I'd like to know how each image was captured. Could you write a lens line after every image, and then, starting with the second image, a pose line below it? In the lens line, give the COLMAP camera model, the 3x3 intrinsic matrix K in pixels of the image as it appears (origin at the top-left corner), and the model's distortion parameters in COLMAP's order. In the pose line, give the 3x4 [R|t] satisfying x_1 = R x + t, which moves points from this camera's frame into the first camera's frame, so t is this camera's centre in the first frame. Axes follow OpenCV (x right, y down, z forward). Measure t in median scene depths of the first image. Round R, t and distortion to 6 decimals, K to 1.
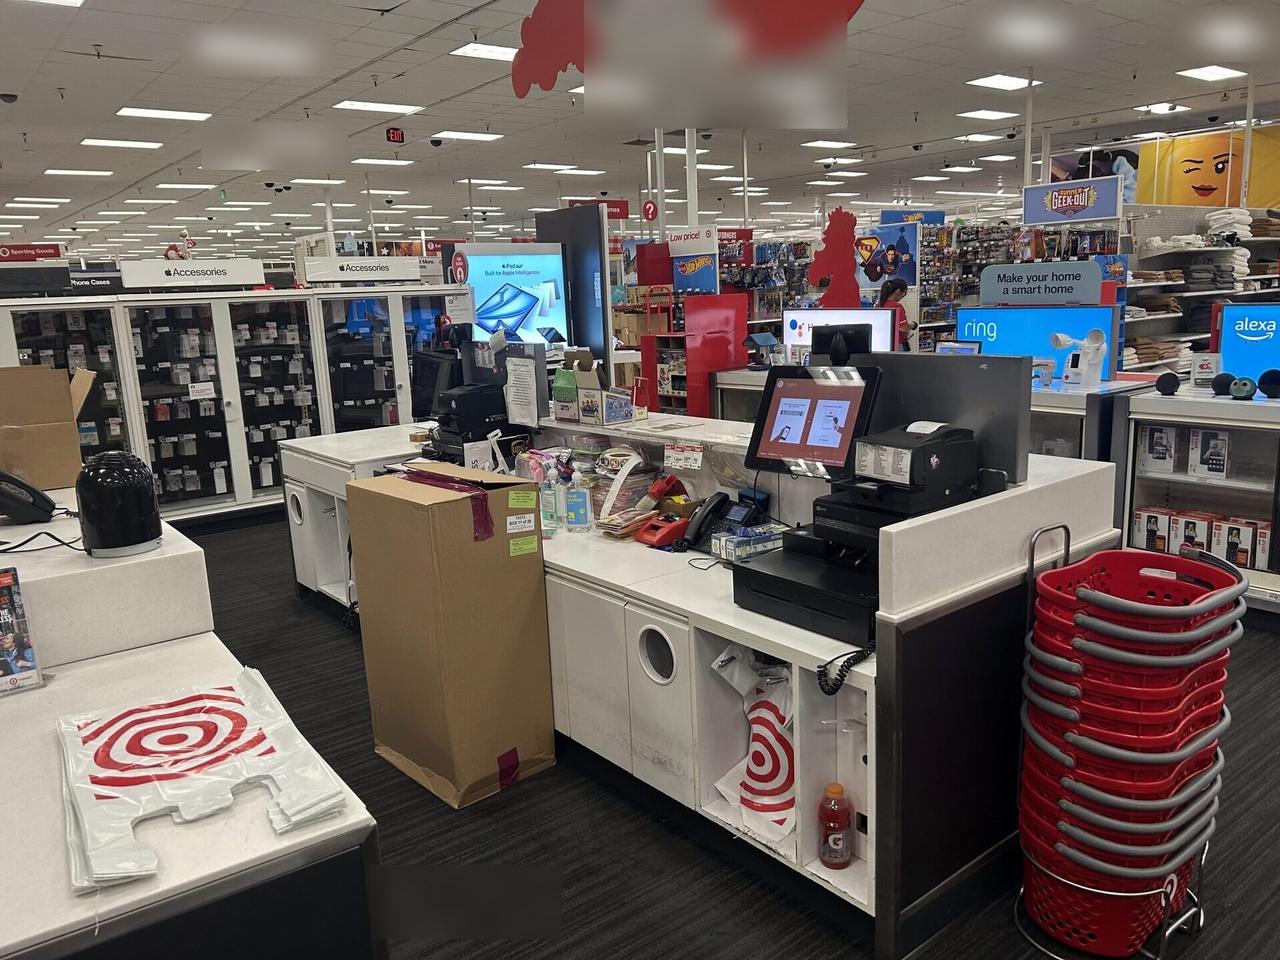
lens RADIAL K [[962.1, 0, 640.0], [0, 962.1, 480.0], [0, 0, 1]] dist [0.008894, 0.005438]
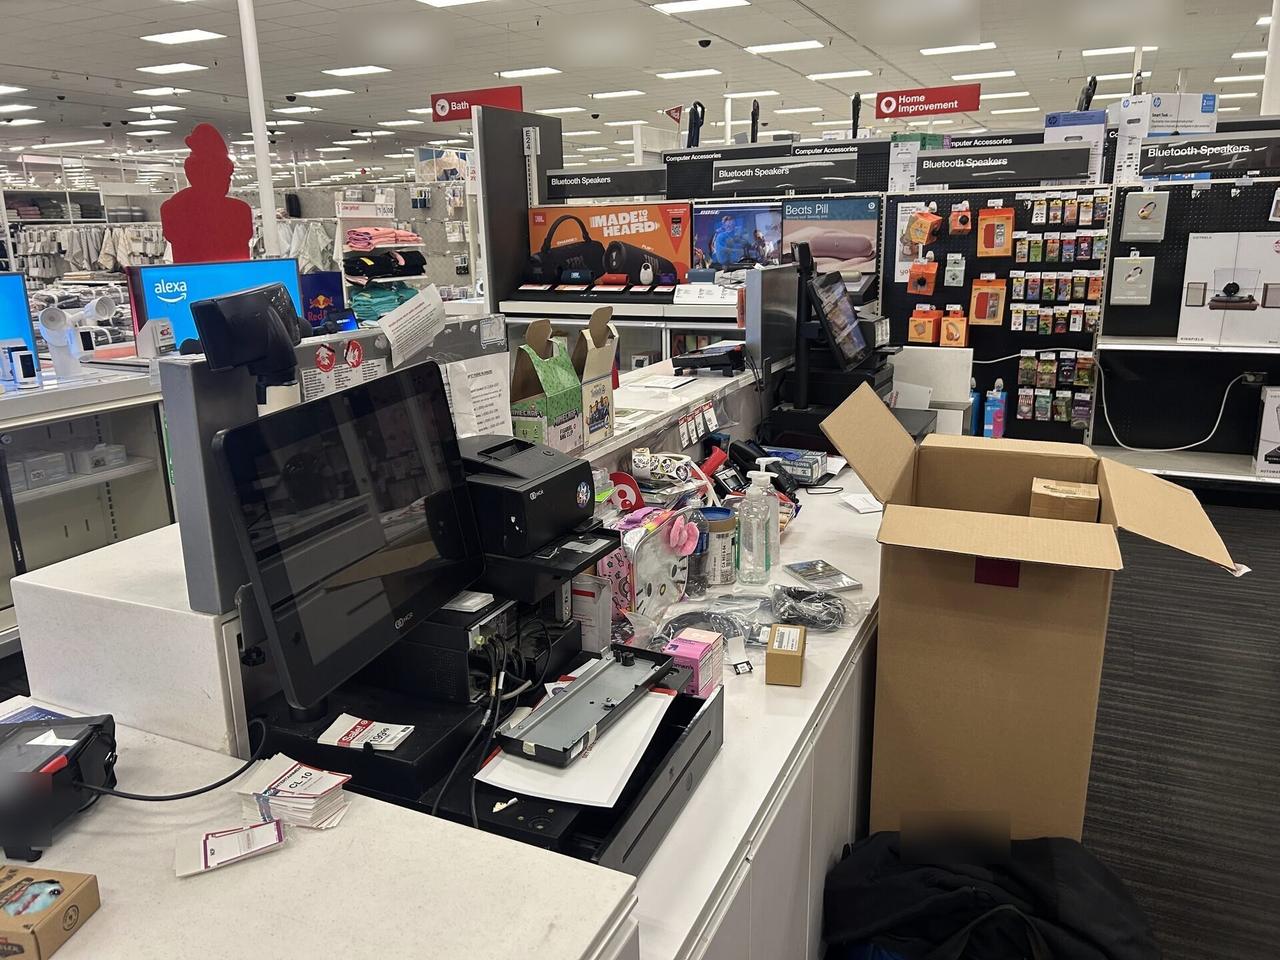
lens RADIAL K [[953.5, 0, 640.0], [0, 953.5, 480.0], [0, 0, 1]] dist [0.003075, -0.070816]
pose [[-0.468784, -0.185608, 0.863592, -0.306616], [0.194509, 0.931985, 0.305893, -0.116740], [-0.861631, 0.311374, -0.400797, 0.673951]]
